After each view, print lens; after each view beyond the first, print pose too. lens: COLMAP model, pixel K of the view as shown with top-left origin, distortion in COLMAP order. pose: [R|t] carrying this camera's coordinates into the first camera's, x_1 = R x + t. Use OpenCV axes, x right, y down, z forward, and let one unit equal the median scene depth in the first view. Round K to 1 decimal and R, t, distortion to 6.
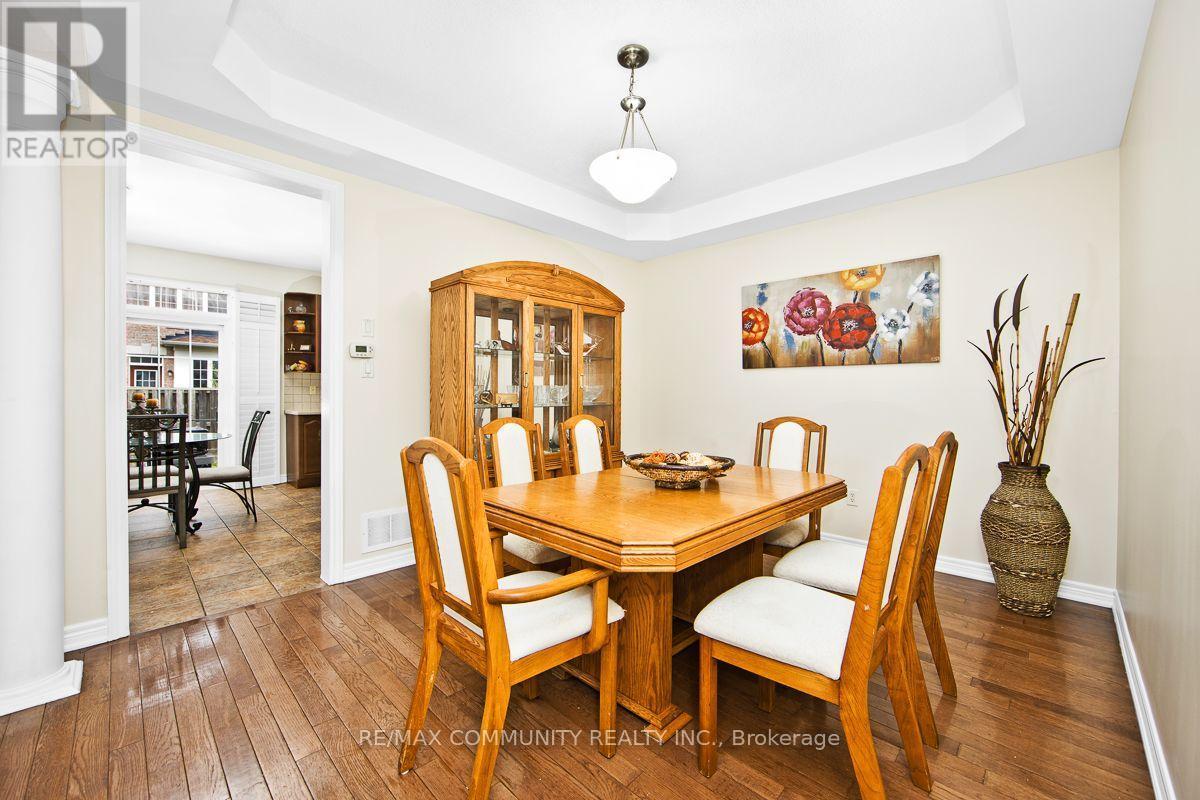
lens RADIAL K [[471.4, 0, 602.8], [0, 471.4, 393.0], [0, 0, 1]] dist [0.000600, 0.000112]
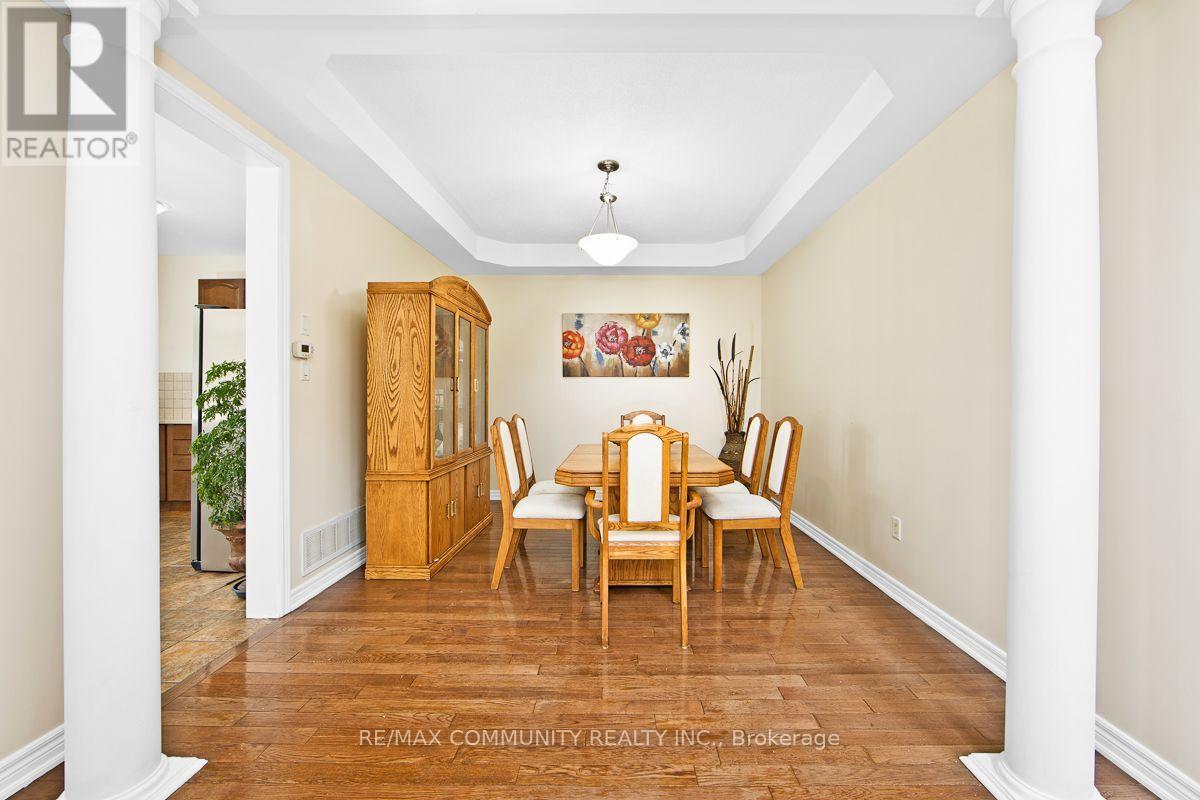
lens RADIAL K [[471.4, 0, 602.8], [0, 471.4, 393.0], [0, 0, 1]] dist [0.000600, 0.000112]
pose [[0.740870, -0.001269, 0.671648, -0.576025], [0.003646, 0.999991, -0.002133, -0.003767], [-0.671639, 0.004029, 0.740868, -0.042100]]
